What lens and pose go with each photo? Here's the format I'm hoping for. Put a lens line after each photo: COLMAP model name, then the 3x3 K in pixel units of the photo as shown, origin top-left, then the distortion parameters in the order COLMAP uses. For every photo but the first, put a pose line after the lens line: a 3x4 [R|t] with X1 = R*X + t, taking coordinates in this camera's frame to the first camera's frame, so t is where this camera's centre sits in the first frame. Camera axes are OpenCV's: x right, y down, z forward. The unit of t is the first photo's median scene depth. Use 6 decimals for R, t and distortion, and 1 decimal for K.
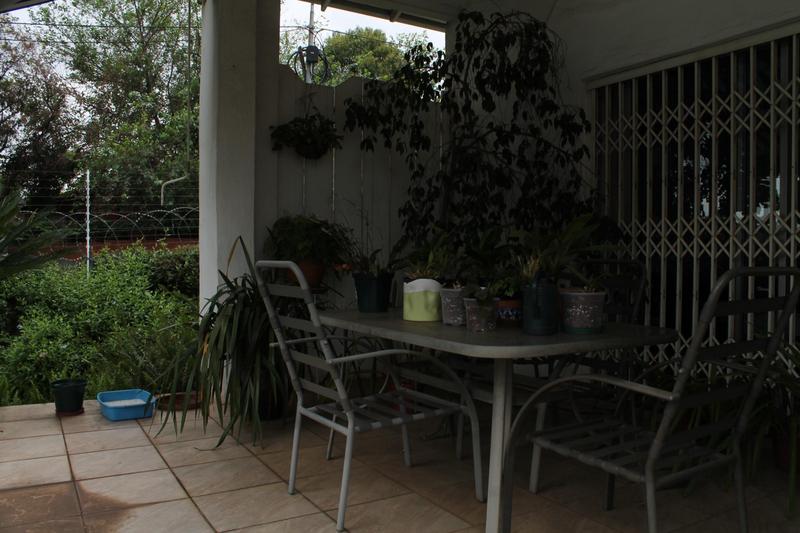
lens RADIAL K [[675.0, 0, 400.0], [0, 675.0, 266.5], [0, 0, 1]] dist [-0.104095, 0.080358]
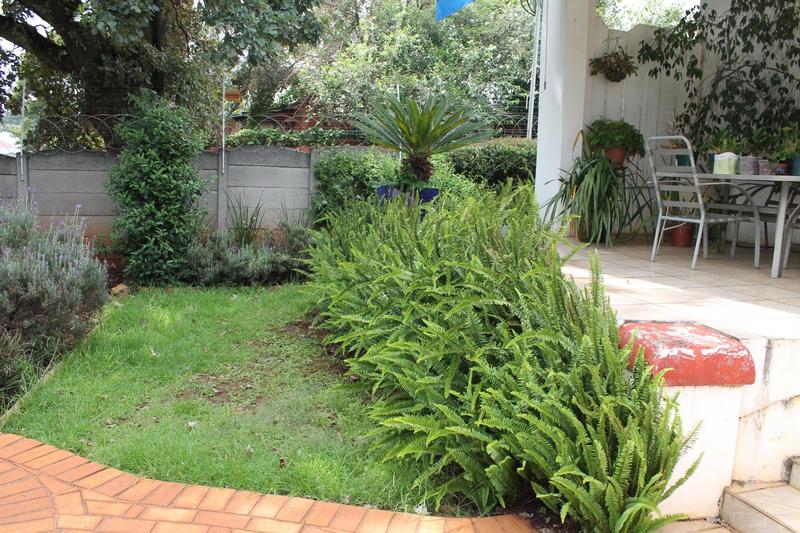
lens RADIAL K [[675.0, 0, 400.0], [0, 675.0, 266.5], [0, 0, 1]] dist [-0.104095, 0.080358]
pose [[0.981191, 0.065194, -0.181697, -0.337449], [-0.044069, 0.992039, 0.117972, 0.105406], [0.187941, -0.107746, 0.976253, -0.642550]]
